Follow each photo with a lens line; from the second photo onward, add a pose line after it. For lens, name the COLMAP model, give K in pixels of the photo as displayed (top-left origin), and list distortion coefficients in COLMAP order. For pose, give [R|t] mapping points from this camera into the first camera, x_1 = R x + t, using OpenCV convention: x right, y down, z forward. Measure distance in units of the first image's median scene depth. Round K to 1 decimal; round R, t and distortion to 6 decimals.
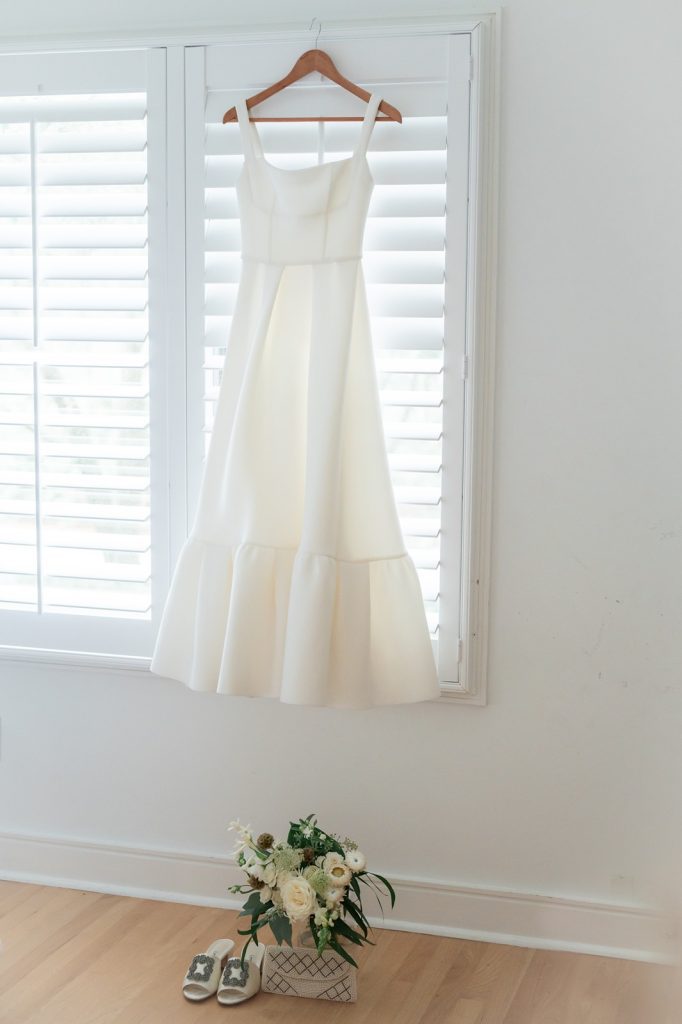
lens RADIAL K [[1722.0, 0, 341.0], [0, 1722.0, 512.0], [0, 0, 1]] dist [-0.016193, 0.000639]
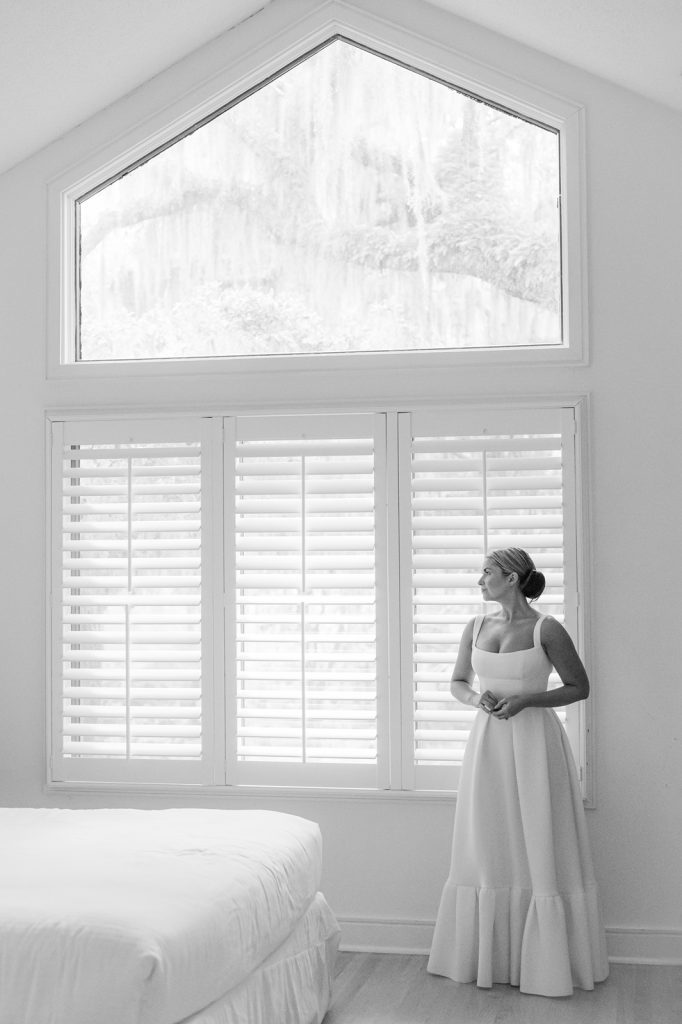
lens RADIAL K [[966.9, 0, 341.0], [0, 966.9, 512.0], [0, 0, 1]] dist [0.085599, -0.253451]
pose [[0.983272, -0.003060, 0.182118, -0.311832], [0.034545, 0.984844, -0.169967, -0.014954], [-0.178838, 0.173416, 0.968475, 0.105820]]
